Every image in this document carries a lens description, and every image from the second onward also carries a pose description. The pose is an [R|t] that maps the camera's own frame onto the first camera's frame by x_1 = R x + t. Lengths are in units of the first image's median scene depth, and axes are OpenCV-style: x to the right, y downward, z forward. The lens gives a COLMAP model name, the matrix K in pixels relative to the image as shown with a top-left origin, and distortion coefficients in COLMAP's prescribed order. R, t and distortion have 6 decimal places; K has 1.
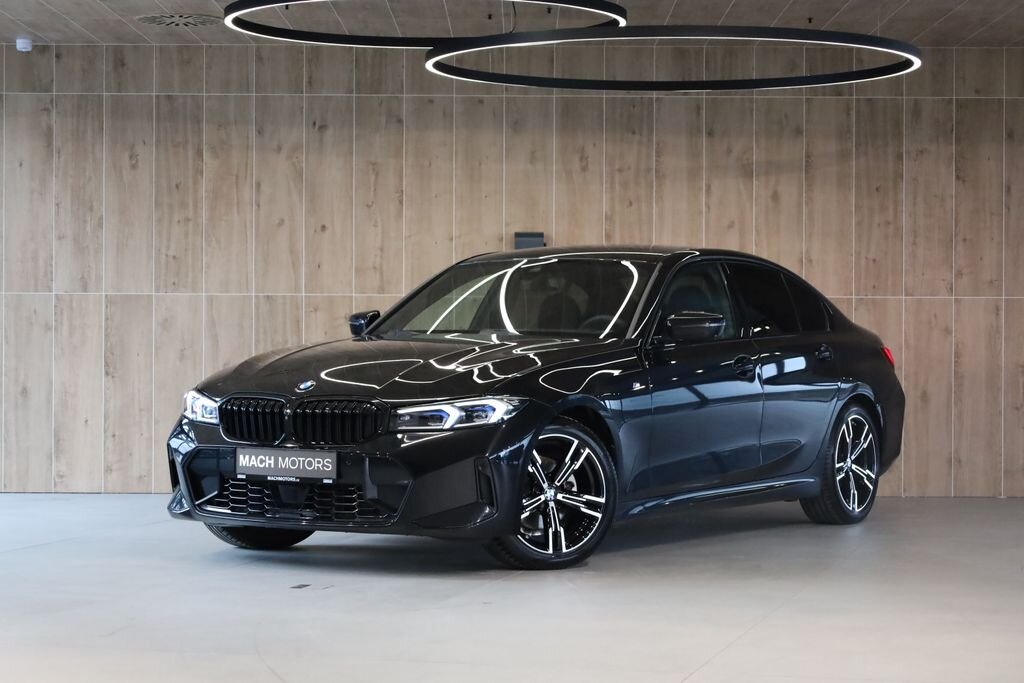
lens RADIAL K [[2218.5, 0, 550.1], [0, 2218.5, 341.0], [0, 0, 1]] dist [0.017608, -0.039961]
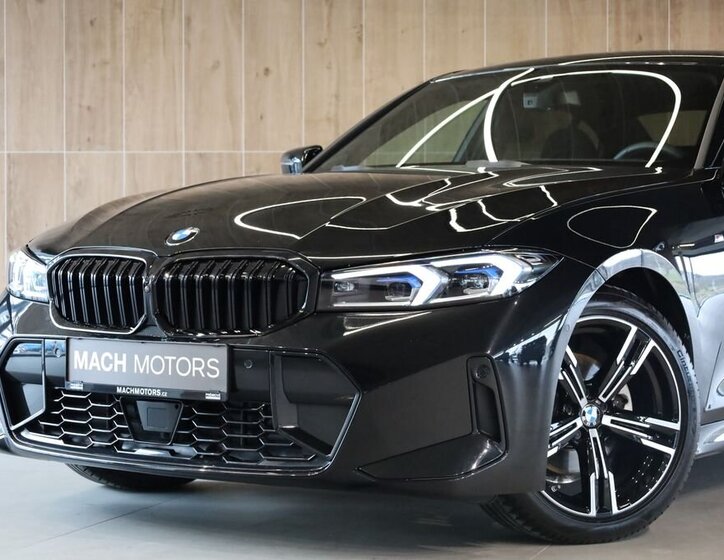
lens RADIAL K [[2233.4, 0, 362.0], [0, 2233.4, 280.0], [0, 0, 1]] dist [0.010010, 0.370781]
pose [[0.997500, -0.002413, -0.070620, -0.018879], [0.004055, 0.999724, 0.023120, 0.018259], [0.070544, -0.023349, 0.997235, 0.398415]]
